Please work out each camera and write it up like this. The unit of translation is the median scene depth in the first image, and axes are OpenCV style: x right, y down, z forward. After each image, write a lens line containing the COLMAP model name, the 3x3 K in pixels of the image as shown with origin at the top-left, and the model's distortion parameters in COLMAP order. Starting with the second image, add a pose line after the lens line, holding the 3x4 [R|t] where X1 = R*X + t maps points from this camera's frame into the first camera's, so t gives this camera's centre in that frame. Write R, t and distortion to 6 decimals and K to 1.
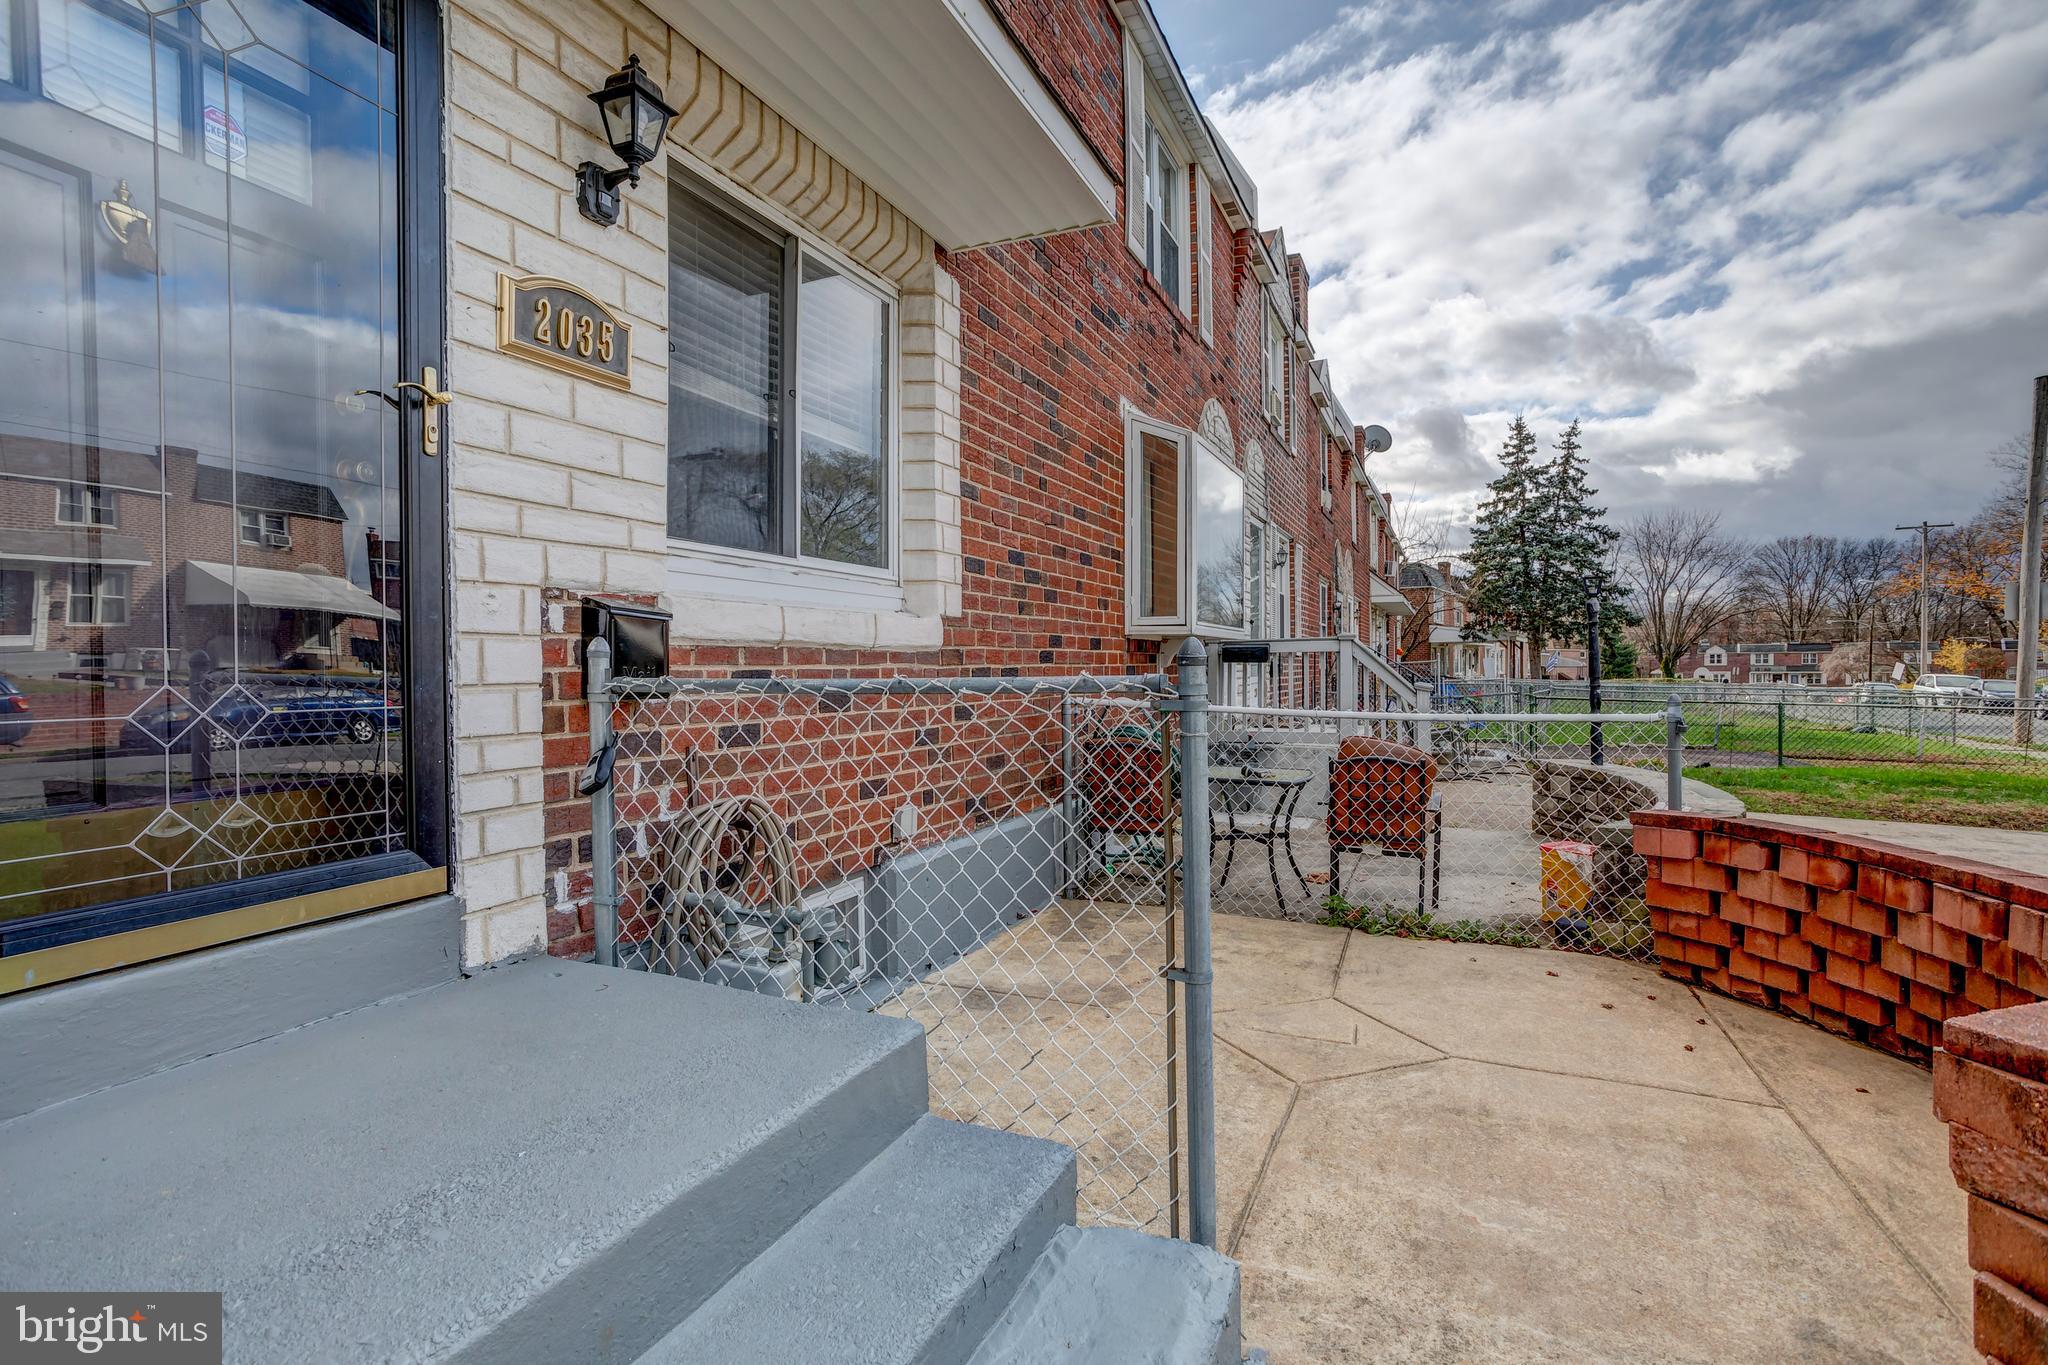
lens RADIAL K [[999.3, 0, 992.4], [0, 999.3, 678.9], [0, 0, 1]] dist [-0.049209, 0.030098]
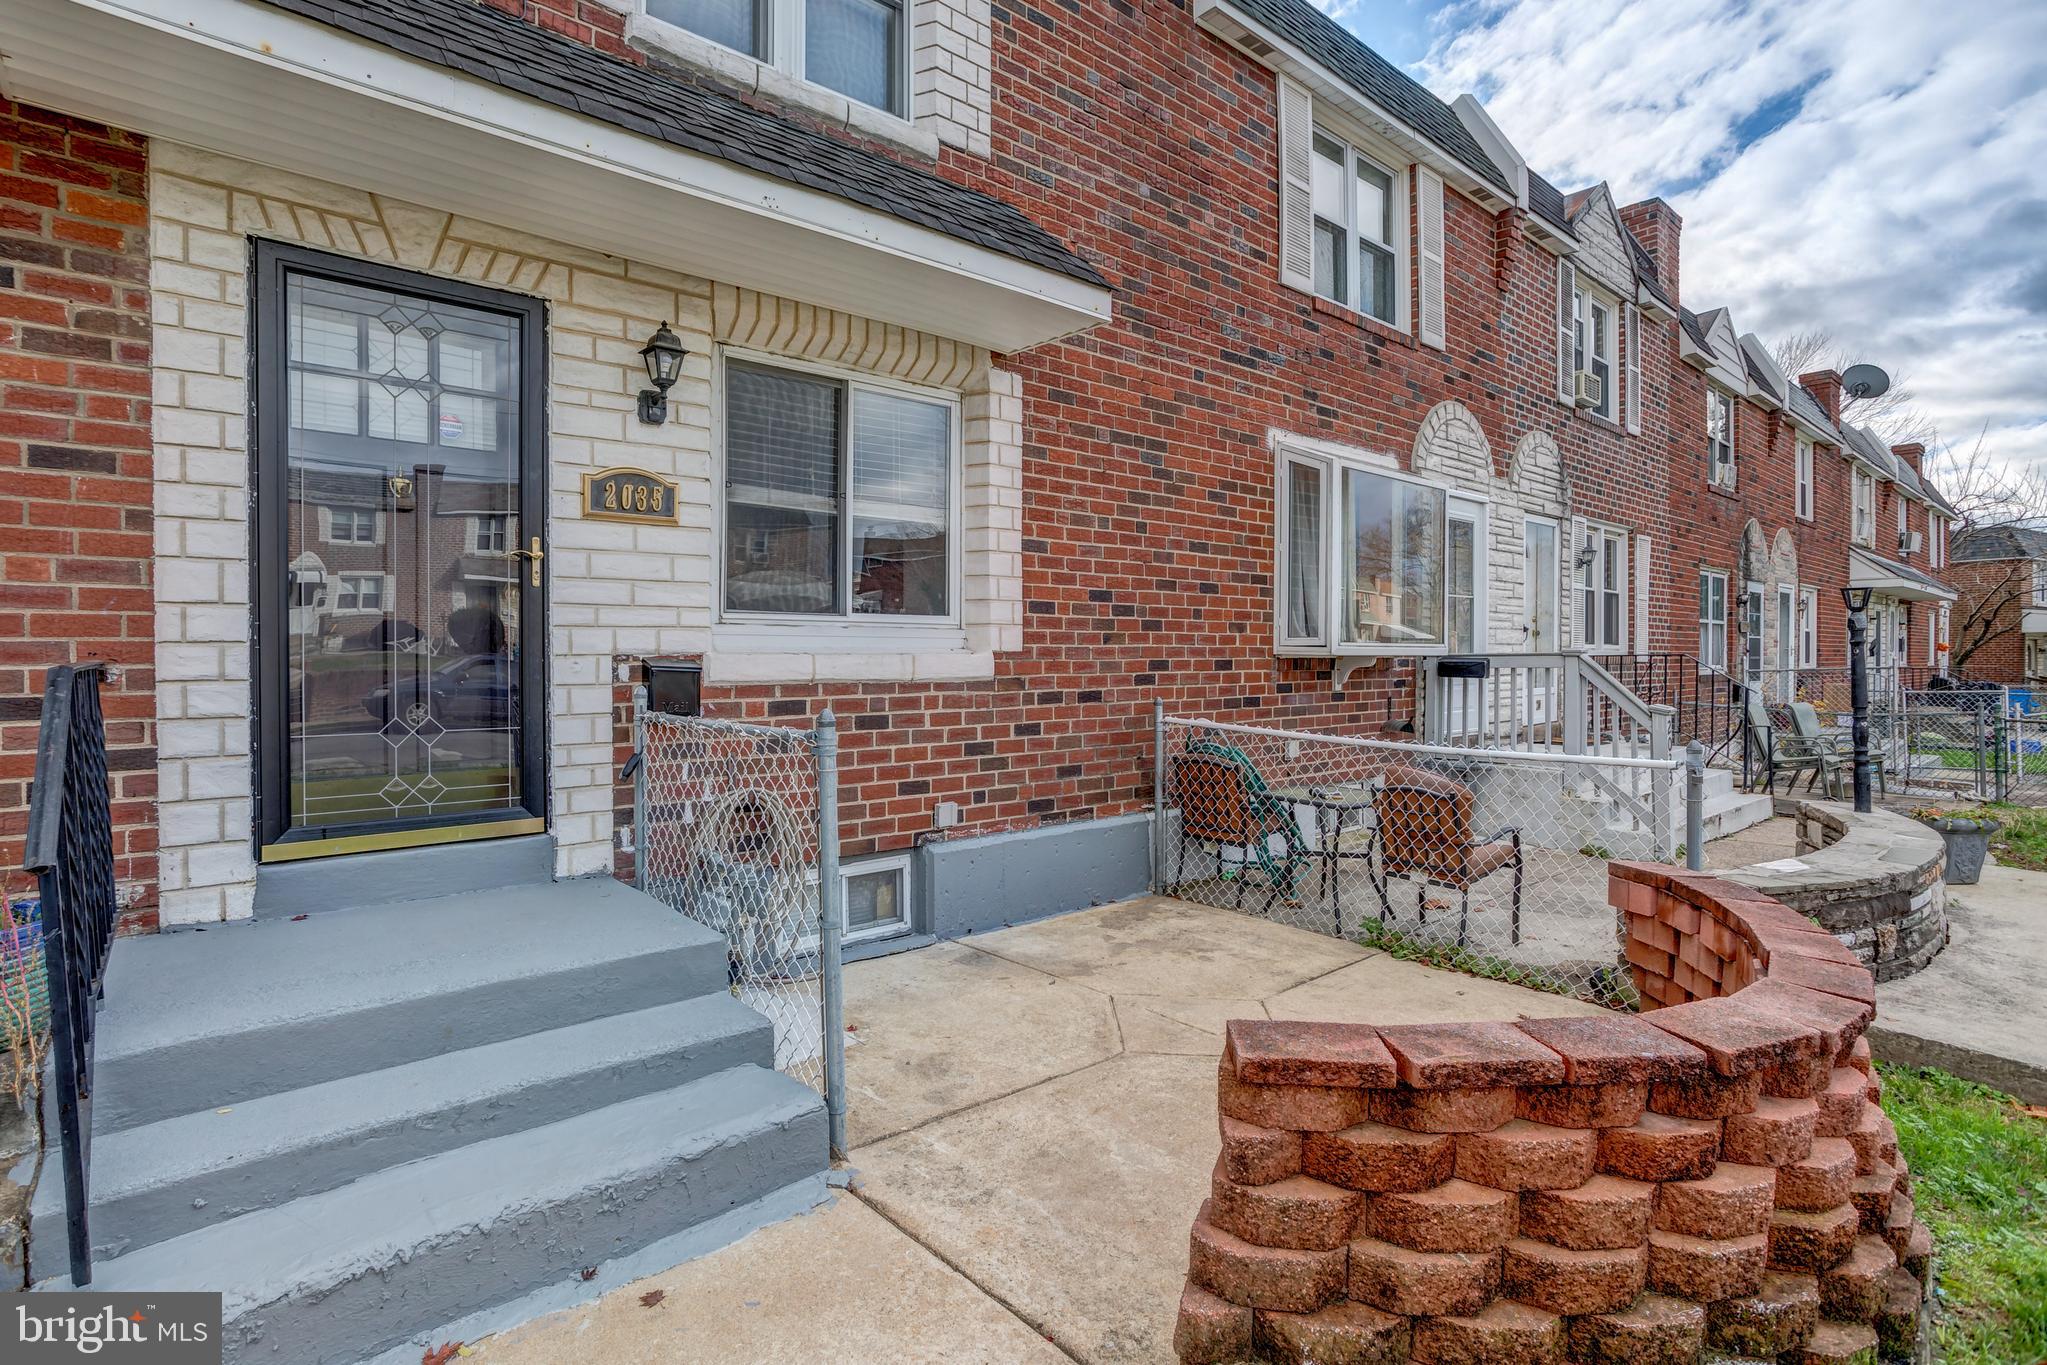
lens RADIAL K [[998.8, 0, 953.3], [0, 998.8, 664.7], [0, 0, 1]] dist [-0.049209, 0.030098]
pose [[0.894102, 0.007946, -0.447794, 0.614538], [-0.008888, 0.999960, -0.000004, -0.062304], [0.447776, 0.003984, 0.894137, -0.179397]]
